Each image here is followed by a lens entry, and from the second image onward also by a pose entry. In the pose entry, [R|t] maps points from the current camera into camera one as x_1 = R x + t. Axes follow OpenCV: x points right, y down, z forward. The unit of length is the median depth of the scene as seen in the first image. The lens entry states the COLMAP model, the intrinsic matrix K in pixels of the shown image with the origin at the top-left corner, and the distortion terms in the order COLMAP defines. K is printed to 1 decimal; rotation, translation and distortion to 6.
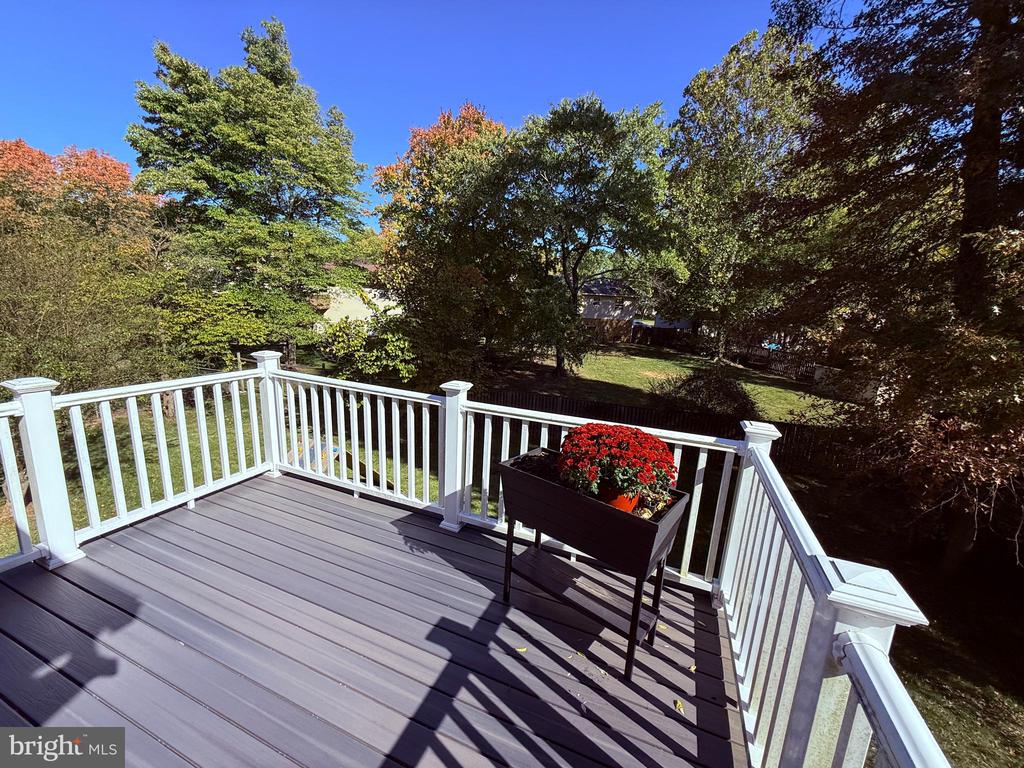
lens RADIAL K [[407.0, 0, 514.9], [0, 407.0, 384.6], [0, 0, 1]] dist [0.000695, -0.000322]
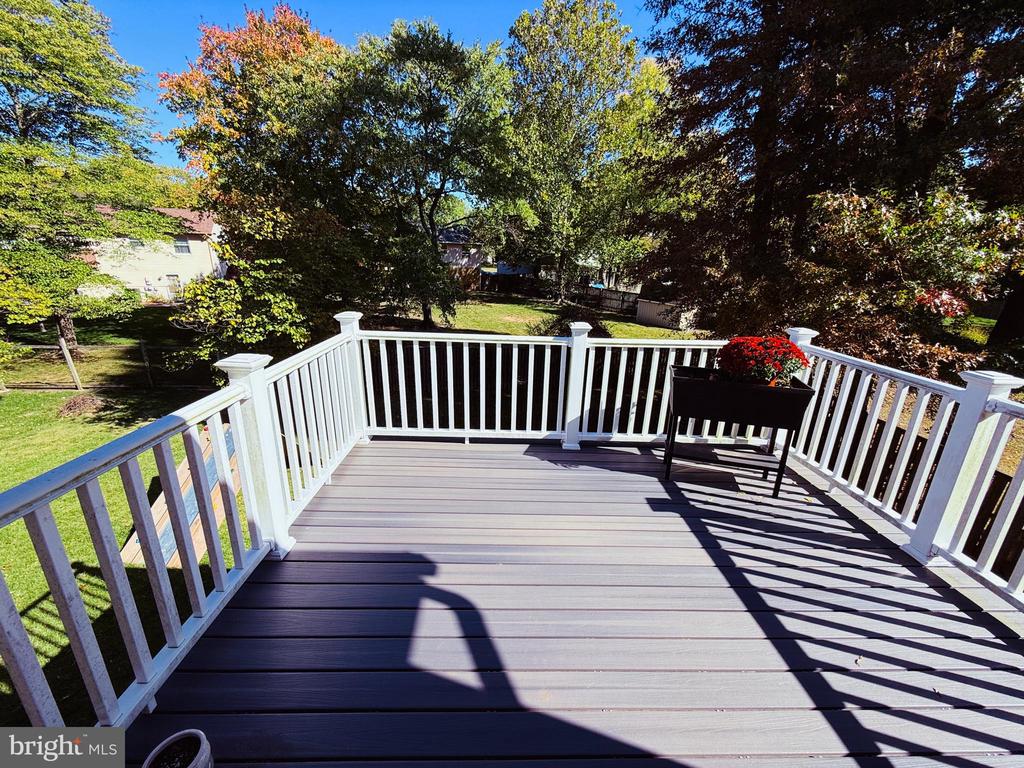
lens RADIAL K [[407.0, 0, 514.9], [0, 407.0, 384.6], [0, 0, 1]] dist [0.000695, -0.000322]
pose [[0.920065, -0.144220, 0.364253, -0.093963], [0.100249, 0.985490, 0.136968, -0.001270], [-0.378721, -0.089503, 0.921173, -0.002109]]
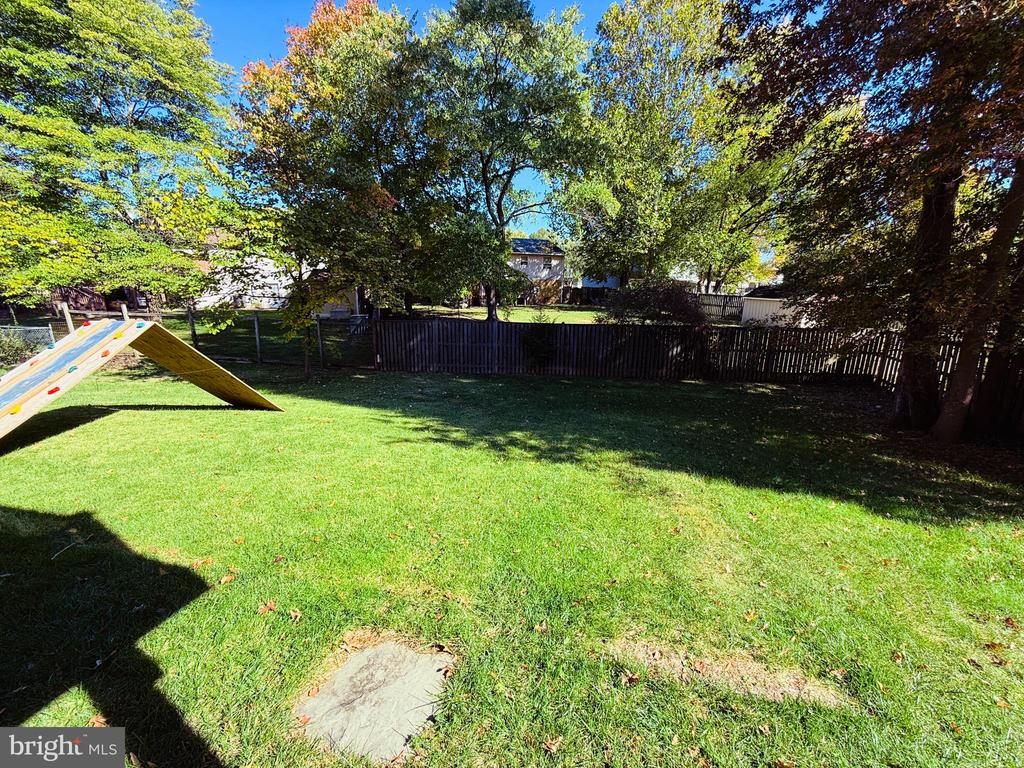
lens RADIAL K [[407.0, 0, 514.9], [0, 407.0, 384.6], [0, 0, 1]] dist [0.000695, -0.000322]
pose [[0.983016, -0.084597, 0.162858, 0.000741], [0.080508, 0.996254, 0.031555, 0.105571], [-0.164917, -0.017908, 0.986145, 0.116671]]
